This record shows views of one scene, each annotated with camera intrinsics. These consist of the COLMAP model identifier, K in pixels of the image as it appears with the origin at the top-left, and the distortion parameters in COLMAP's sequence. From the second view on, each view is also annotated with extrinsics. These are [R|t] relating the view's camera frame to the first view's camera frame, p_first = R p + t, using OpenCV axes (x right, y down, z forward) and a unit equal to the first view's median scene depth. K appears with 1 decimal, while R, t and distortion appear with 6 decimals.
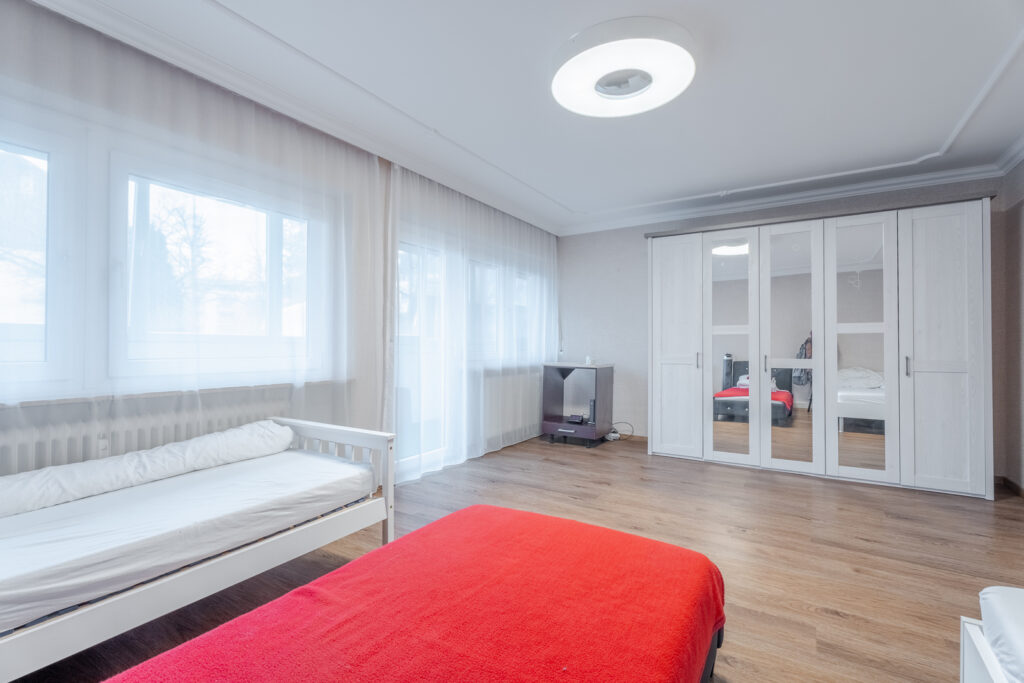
lens RADIAL K [[469.7, 0, 508.0], [0, 469.7, 342.0], [0, 0, 1]] dist [-0.012446, 0.000803]
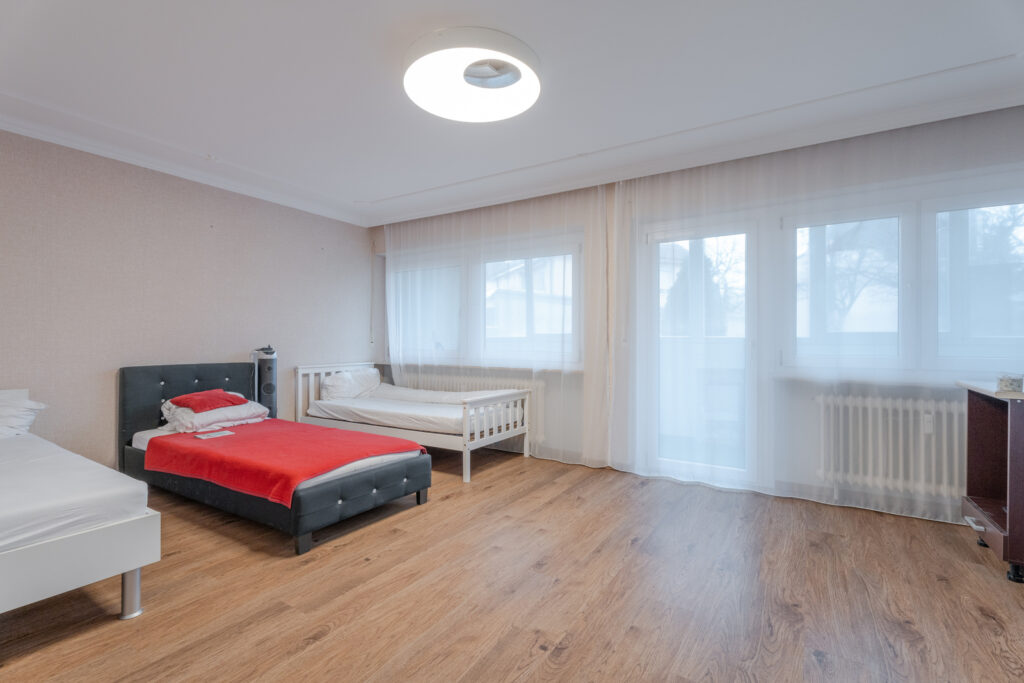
lens RADIAL K [[469.7, 0, 508.8], [0, 469.7, 338.8], [0, 0, 1]] dist [-0.012446, 0.000803]
pose [[-0.000628, -0.009081, -0.999959, 1.579295], [0.001189, 0.999958, -0.009082, 0.003720], [0.999999, -0.001195, -0.000617, 1.341024]]
